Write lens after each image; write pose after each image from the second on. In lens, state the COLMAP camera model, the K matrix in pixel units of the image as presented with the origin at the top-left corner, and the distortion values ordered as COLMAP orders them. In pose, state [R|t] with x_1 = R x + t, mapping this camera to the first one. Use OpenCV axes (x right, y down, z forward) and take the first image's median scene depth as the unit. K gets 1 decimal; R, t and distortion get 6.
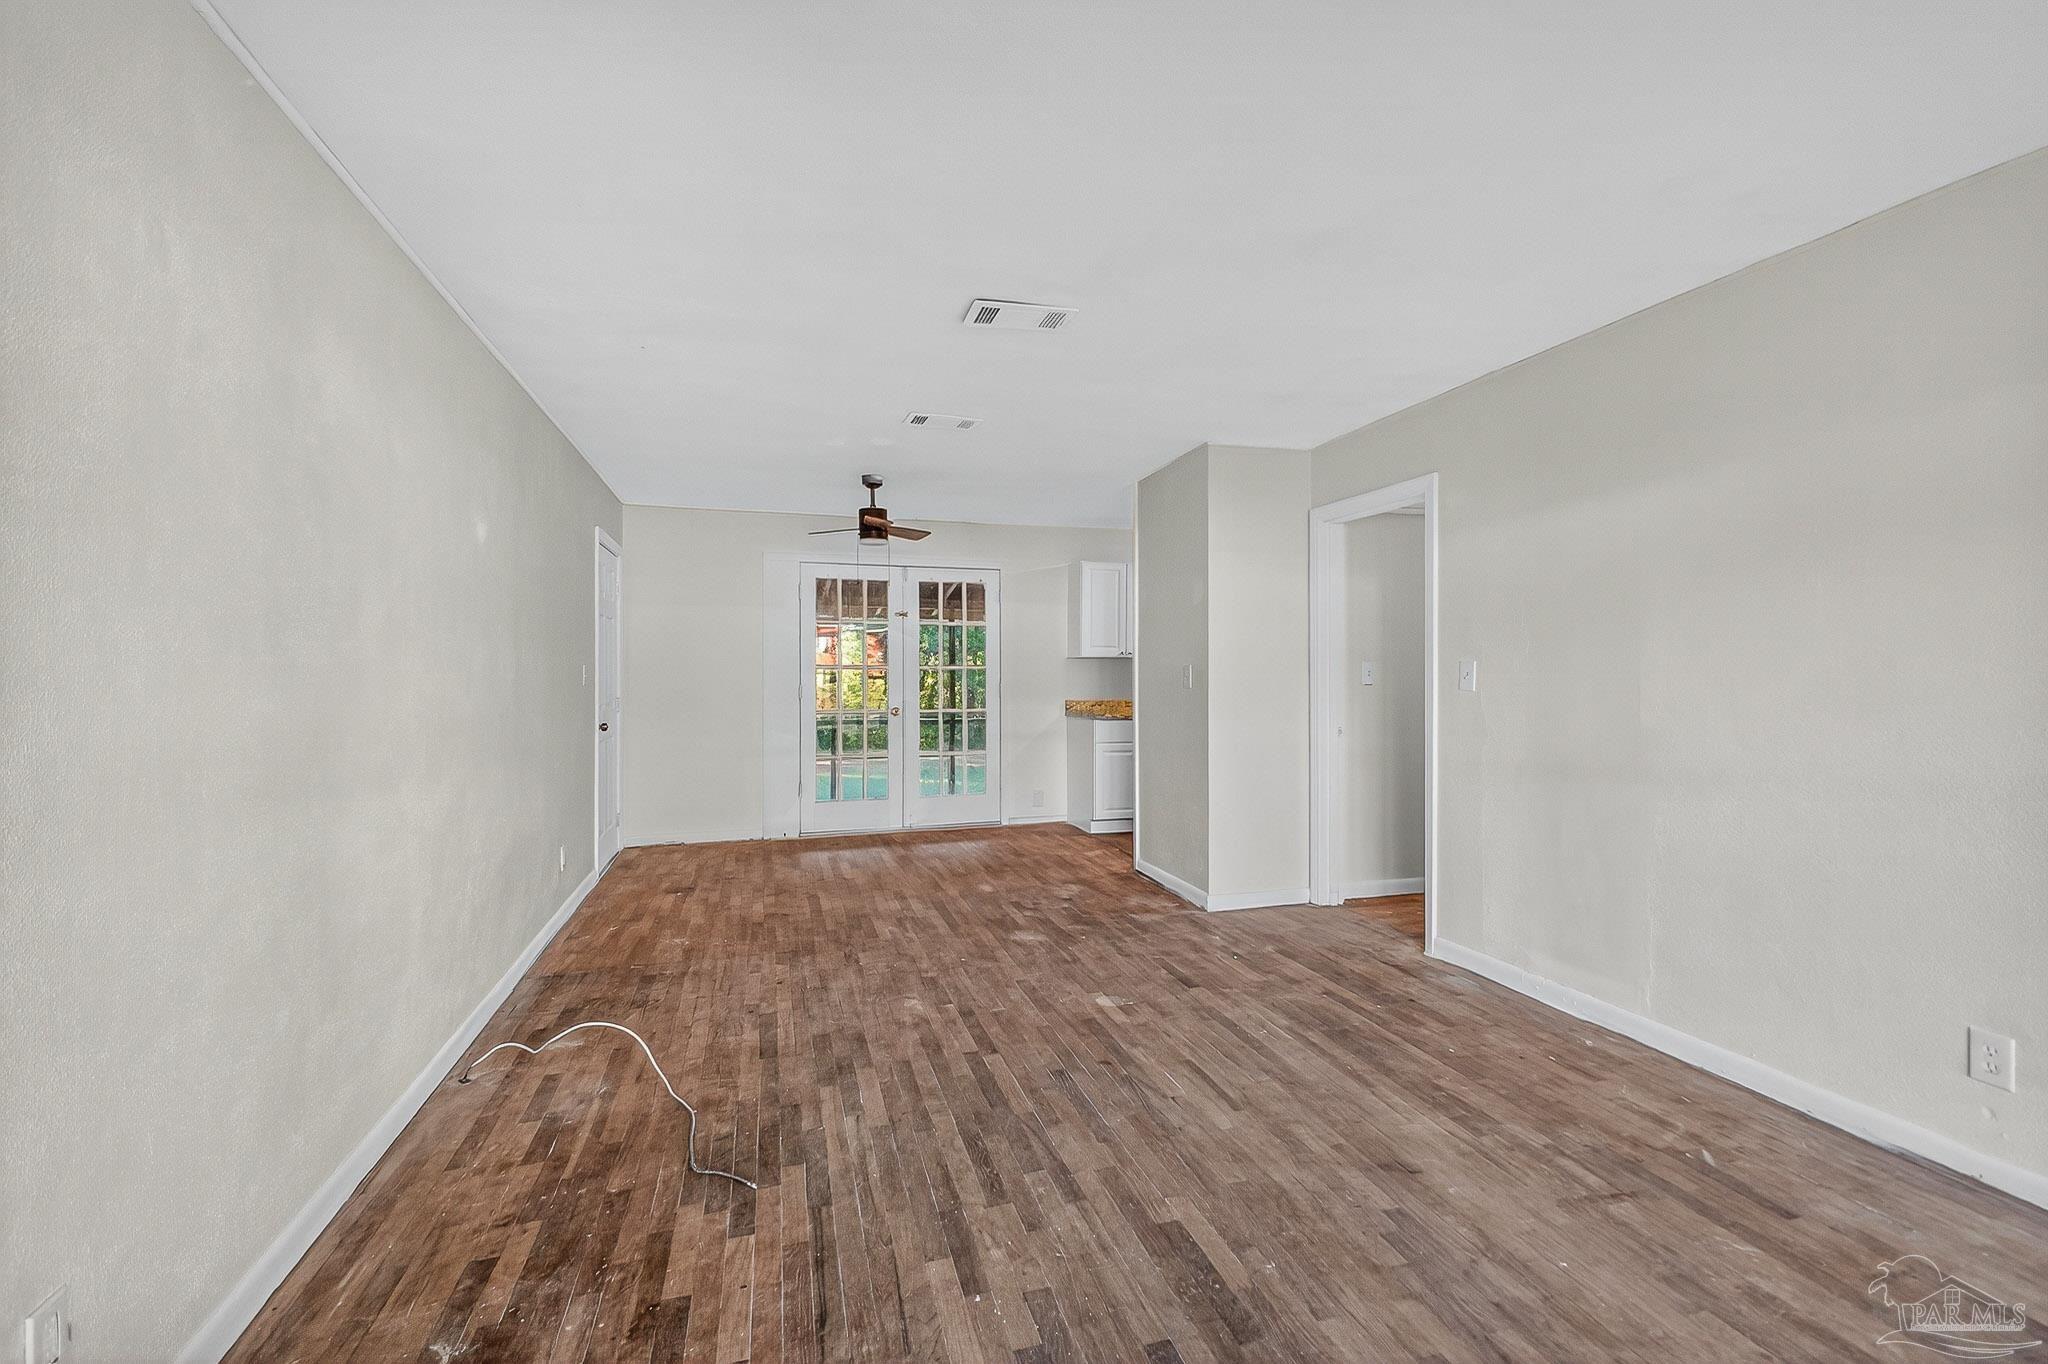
lens RADIAL K [[867.0, 0, 1030.5], [0, 867.0, 675.7], [0, 0, 1]] dist [0.024944, -0.000184]
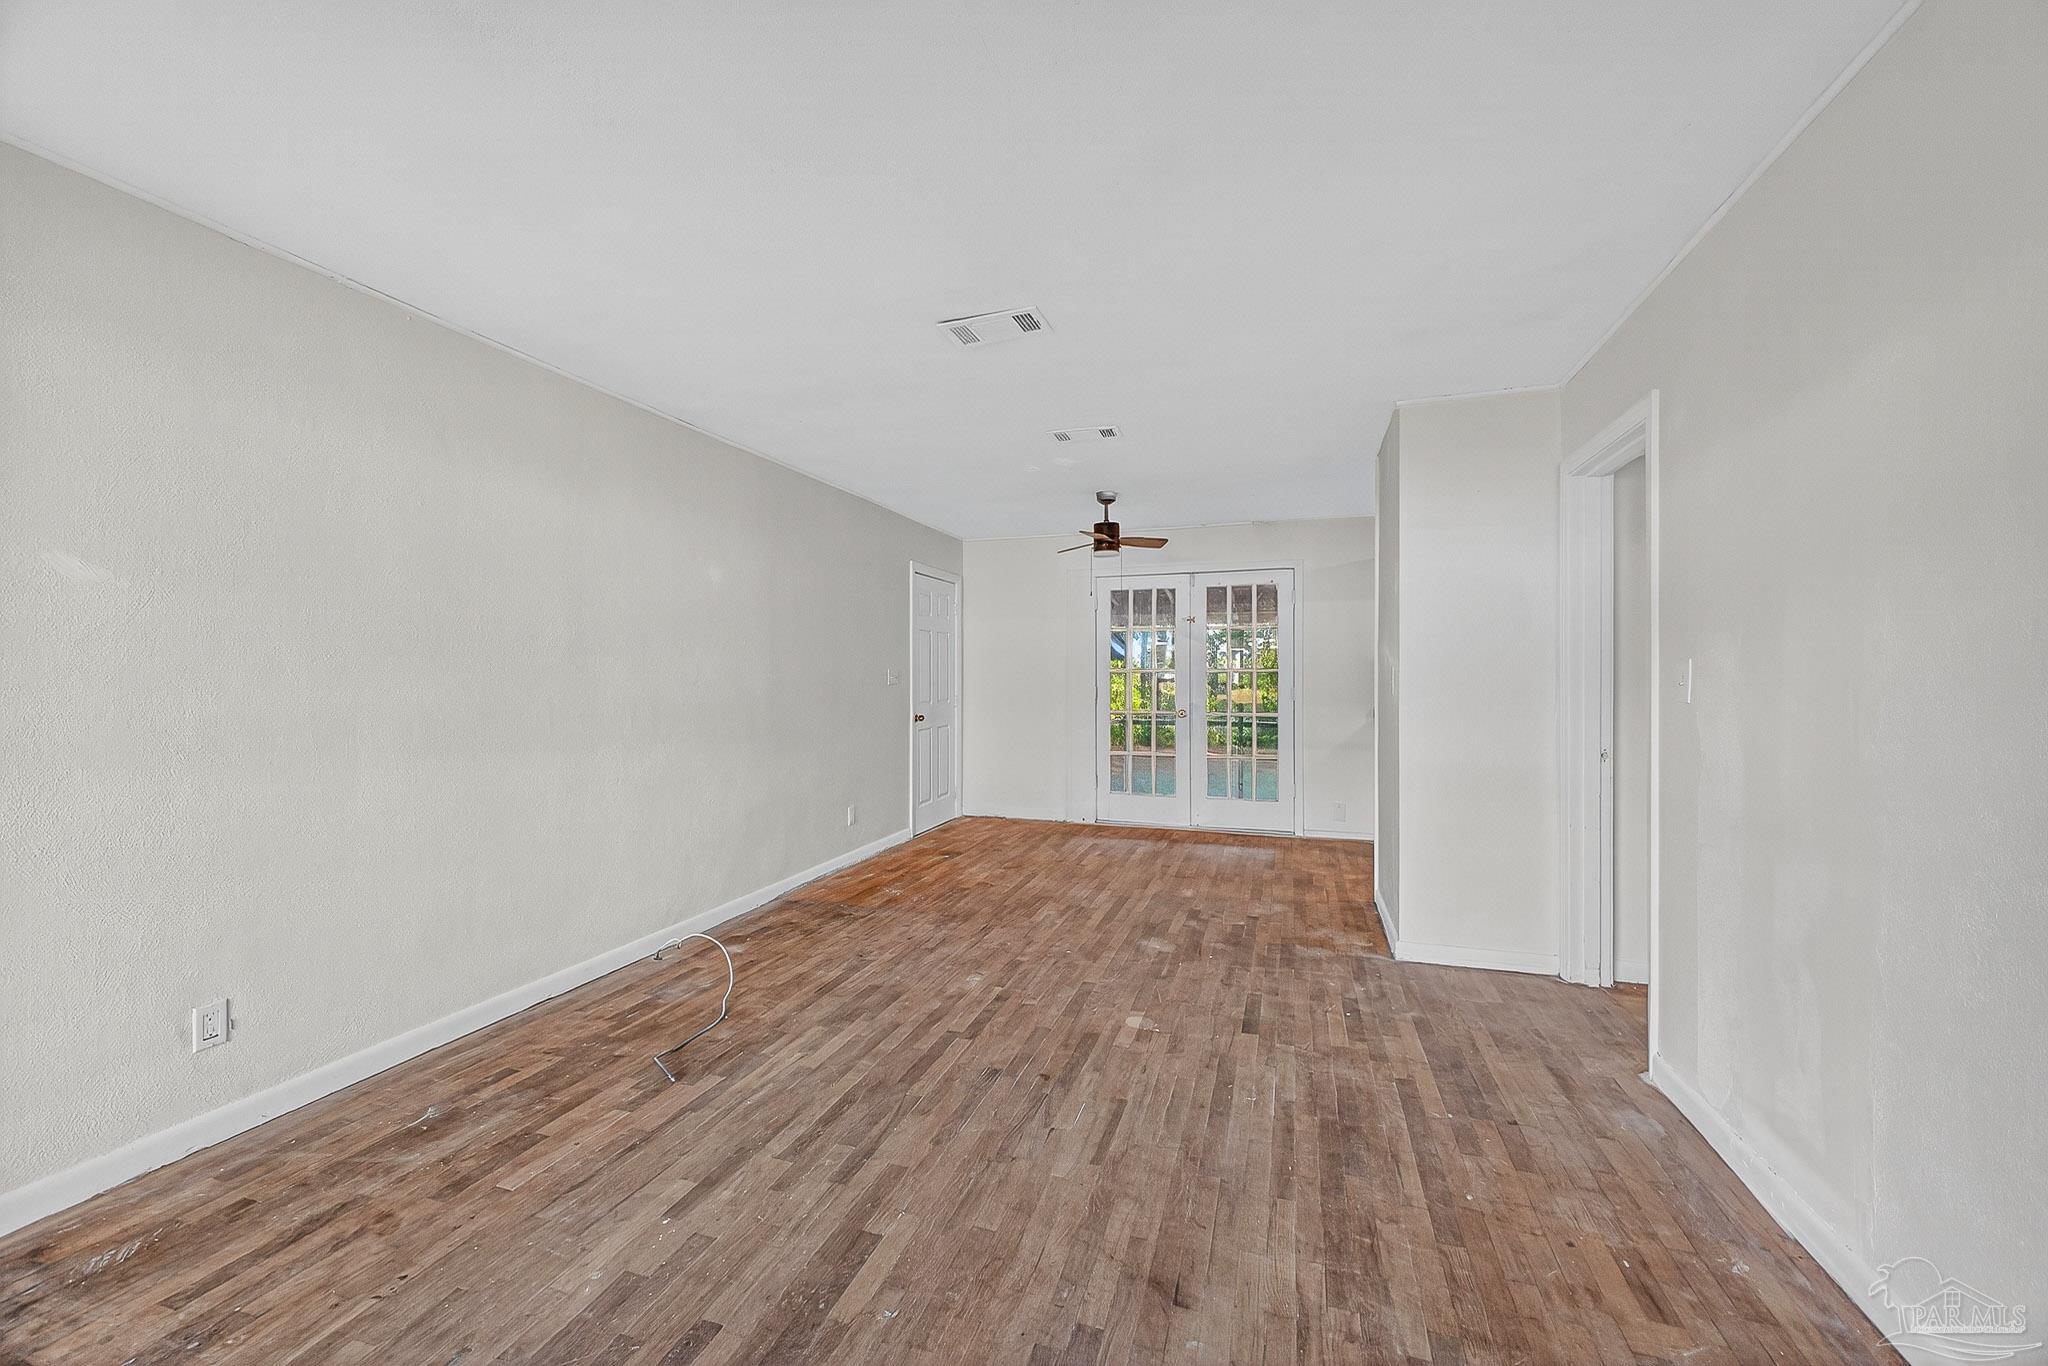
lens RADIAL K [[802.9, 0, 1032.6], [0, 802.9, 680.9], [0, 0, 1]] dist [0.021630, -0.005941]
pose [[0.821179, 0.004484, -0.570652, 0.395978], [-0.003704, 0.999990, 0.002528, 0.000726], [0.570658, 0.000038, 0.821188, 0.171549]]
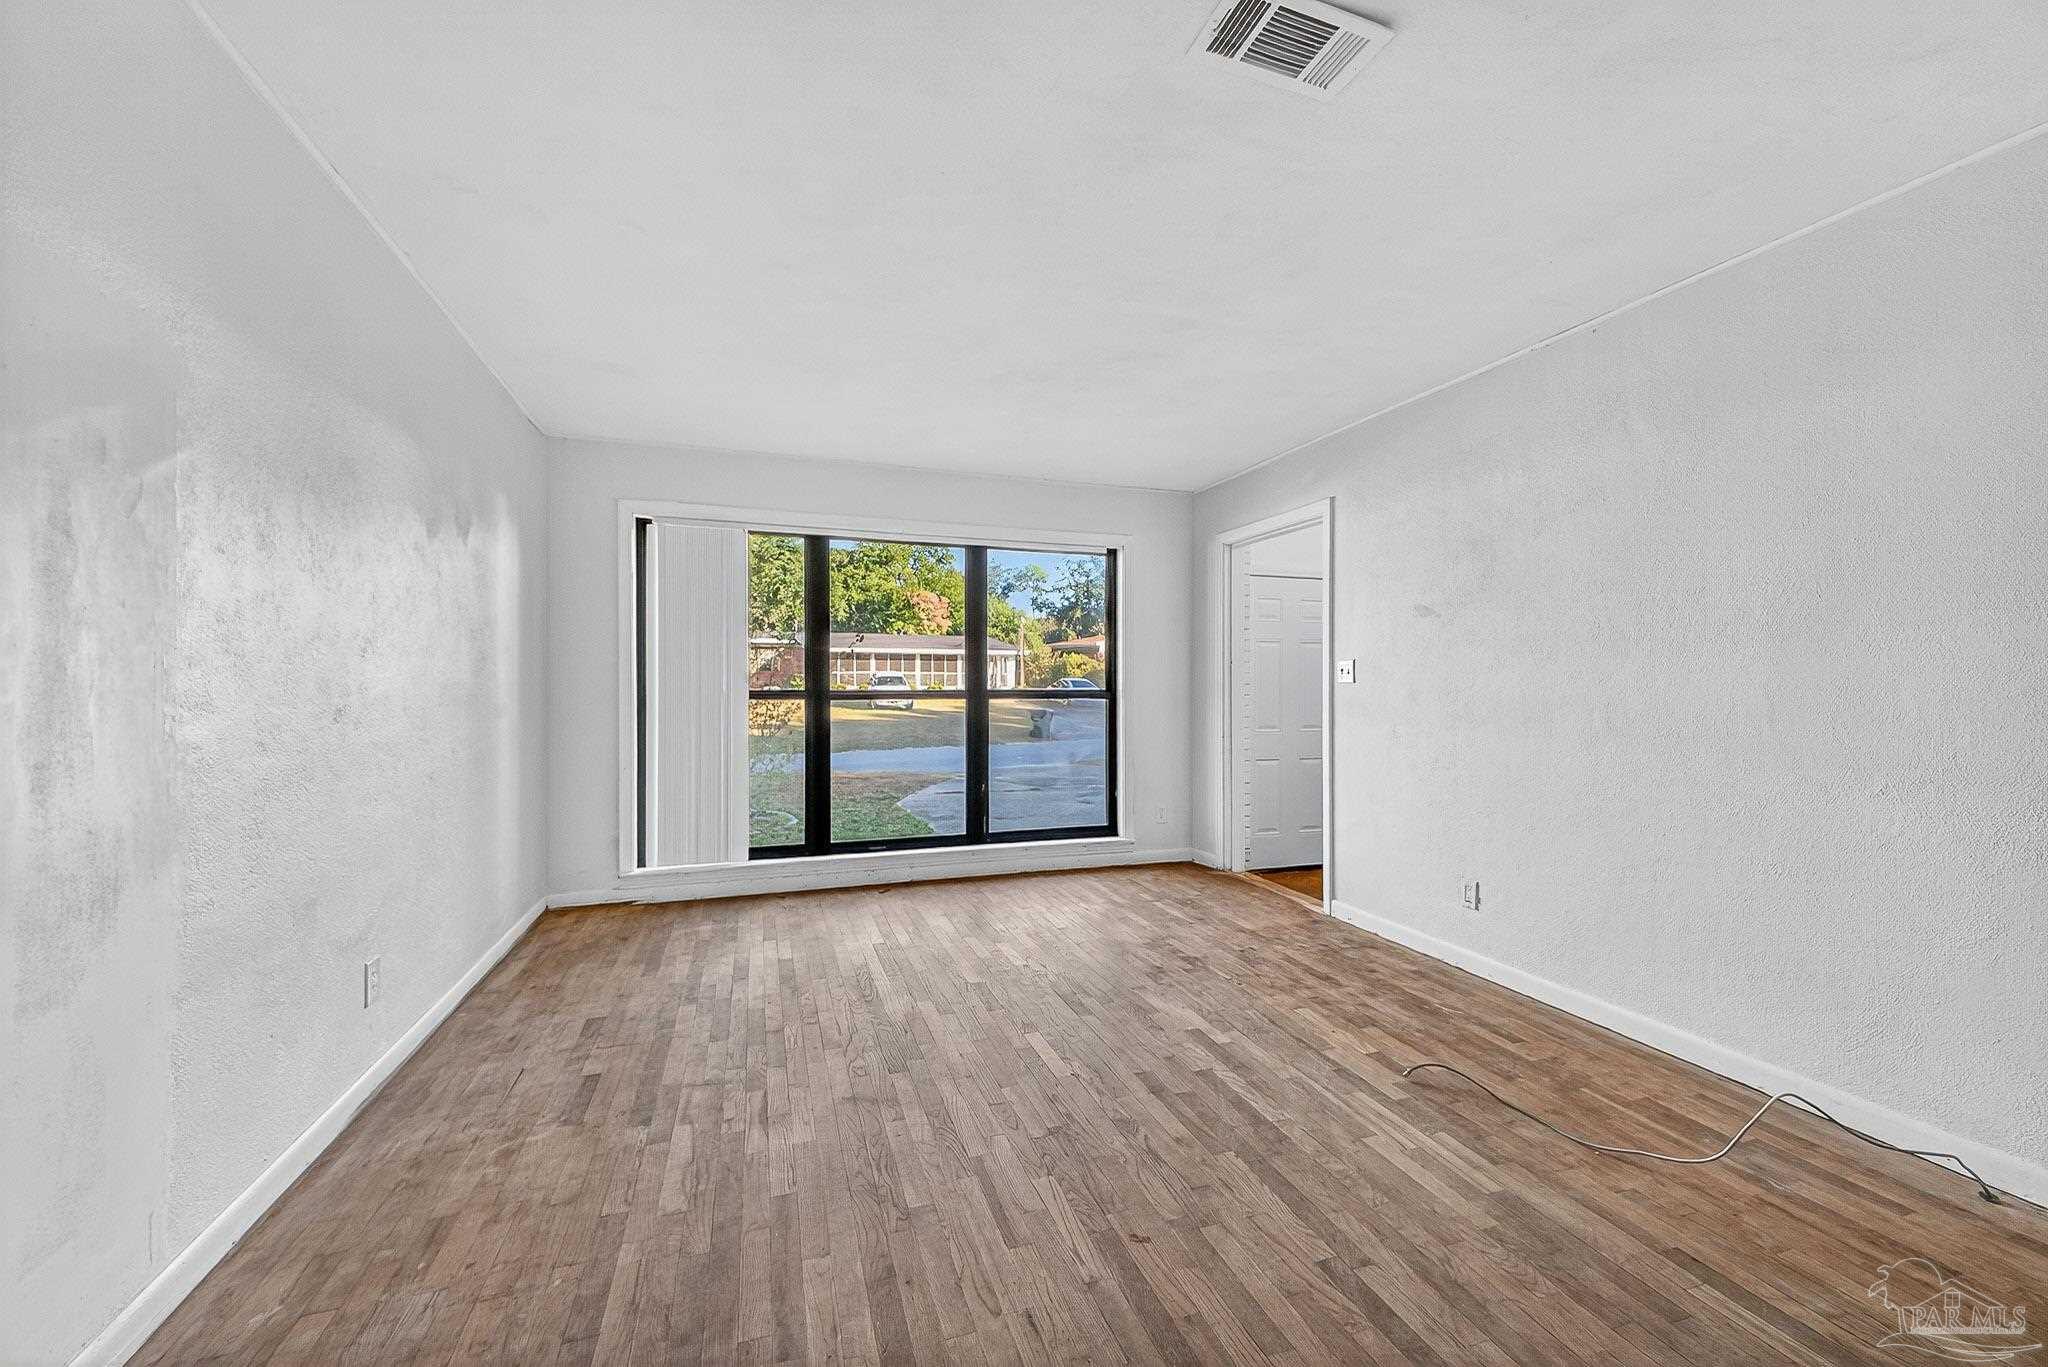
lens RADIAL K [[810.0, 0, 1023.9], [0, 810.0, 687.9], [0, 0, 1]] dist [0.029493, -0.007006]
pose [[-0.999698, -0.003799, -0.024286, 0.128327], [-0.003980, 0.999965, 0.007398, 0.016988], [0.024257, 0.007492, -0.999678, 1.090129]]
